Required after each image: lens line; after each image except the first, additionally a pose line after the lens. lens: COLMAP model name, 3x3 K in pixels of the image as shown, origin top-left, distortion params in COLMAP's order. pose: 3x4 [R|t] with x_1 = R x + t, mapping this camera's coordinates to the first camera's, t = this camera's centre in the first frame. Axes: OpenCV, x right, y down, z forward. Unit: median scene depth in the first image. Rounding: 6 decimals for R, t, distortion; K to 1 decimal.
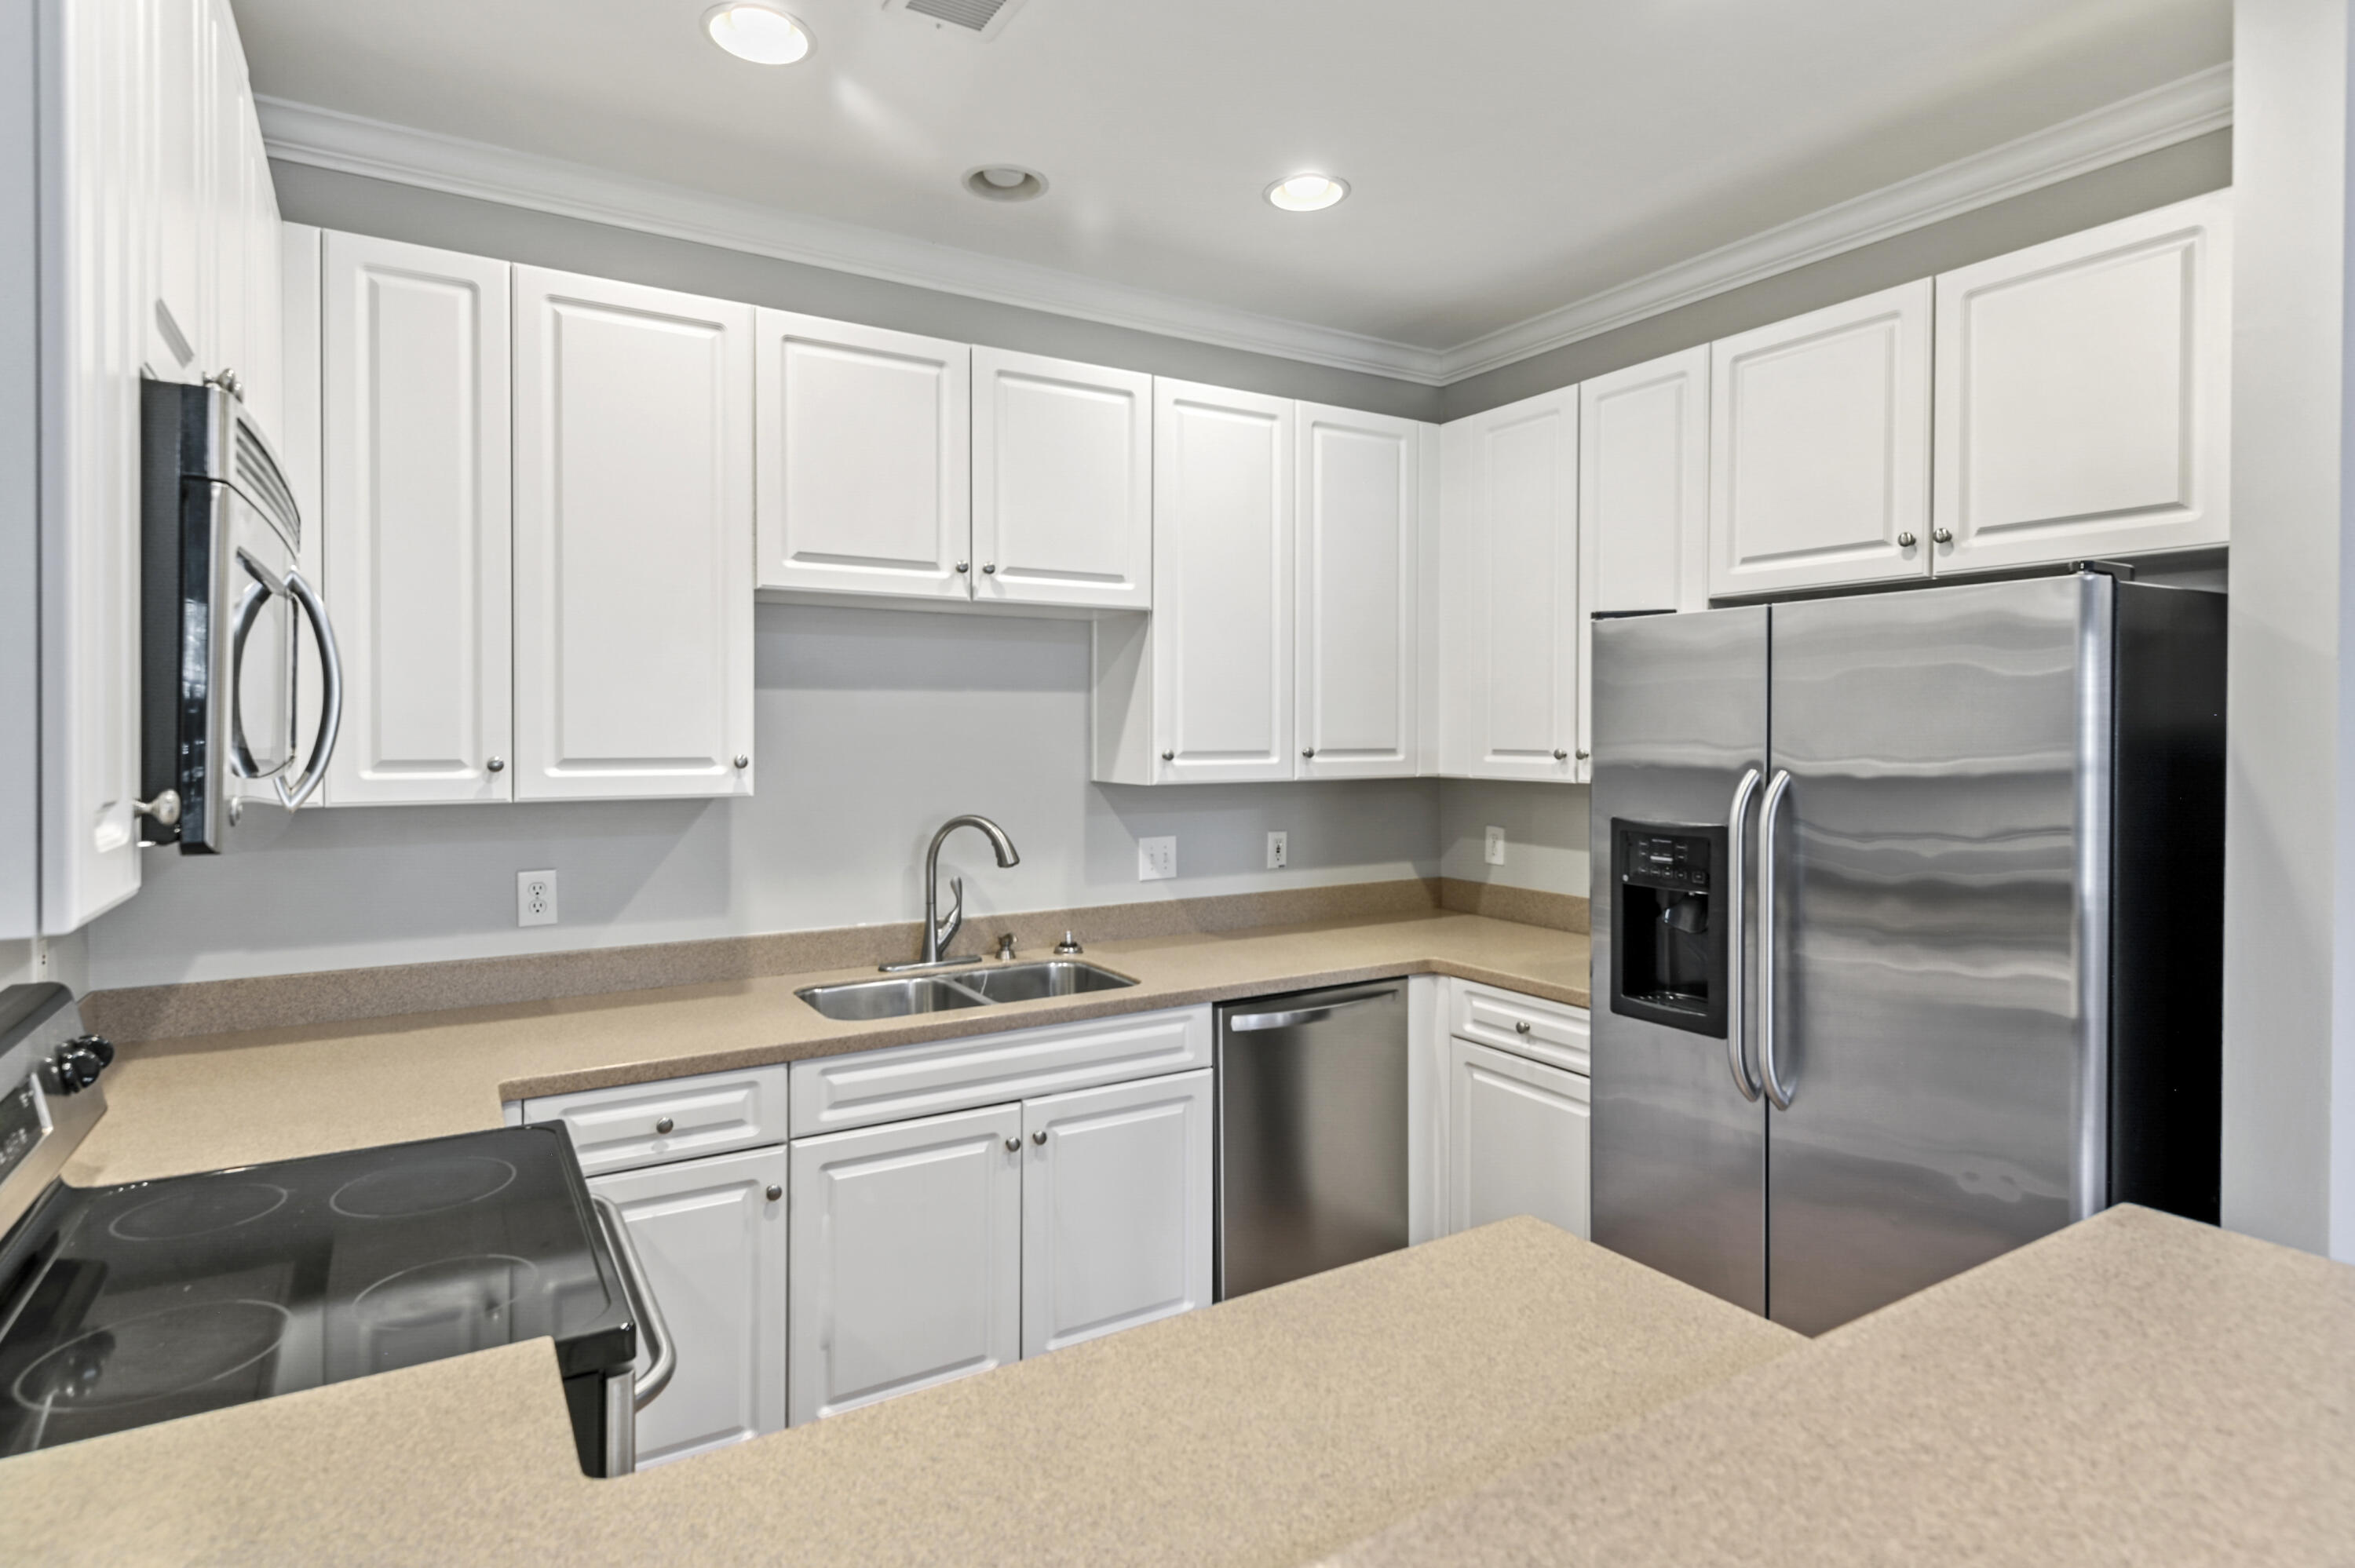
lens RADIAL K [[1241.7, 0, 1173.5], [0, 1241.7, 736.9], [0, 0, 1]] dist [0.011497, -0.000558]
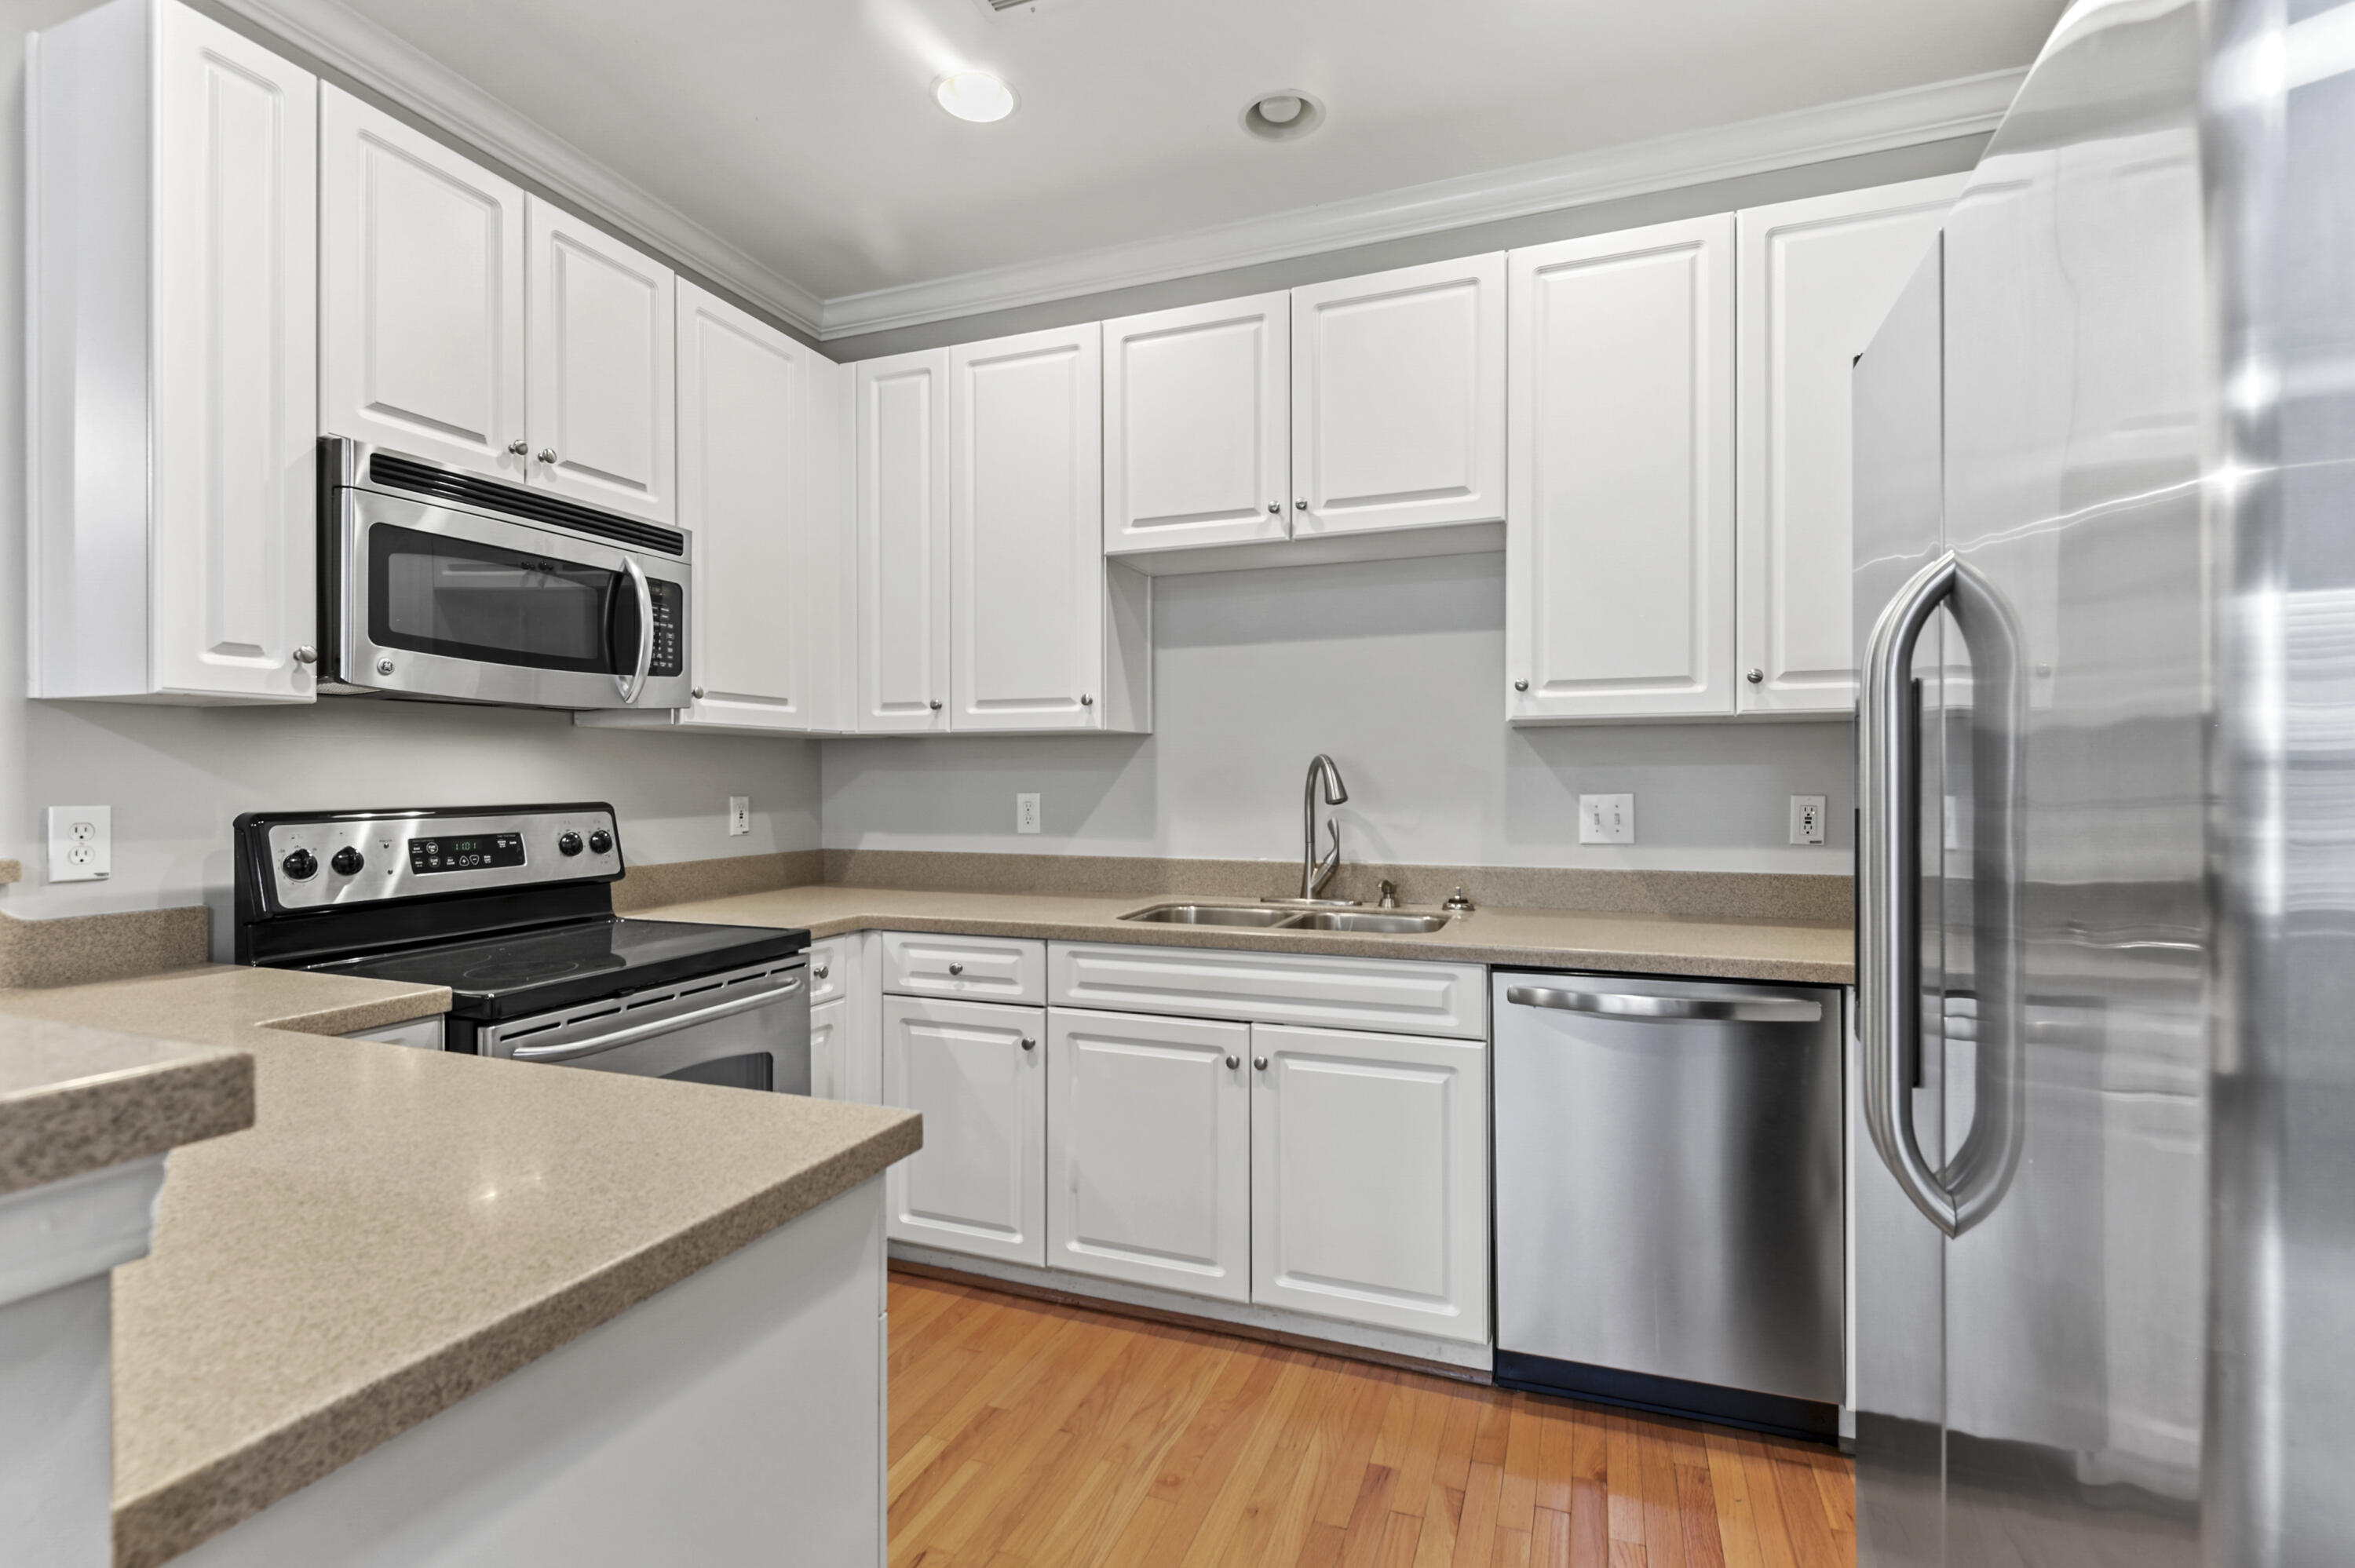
lens RADIAL K [[1099.8, 0, 1159.6], [0, 1099.8, 783.9], [0, 0, 1]] dist [0.003155, -0.003804]
pose [[0.594507, -0.000564, -0.804090, 0.505790], [-0.003914, 0.999986, -0.003595, 0.096000], [0.804081, 0.005285, 0.594496, 0.382922]]
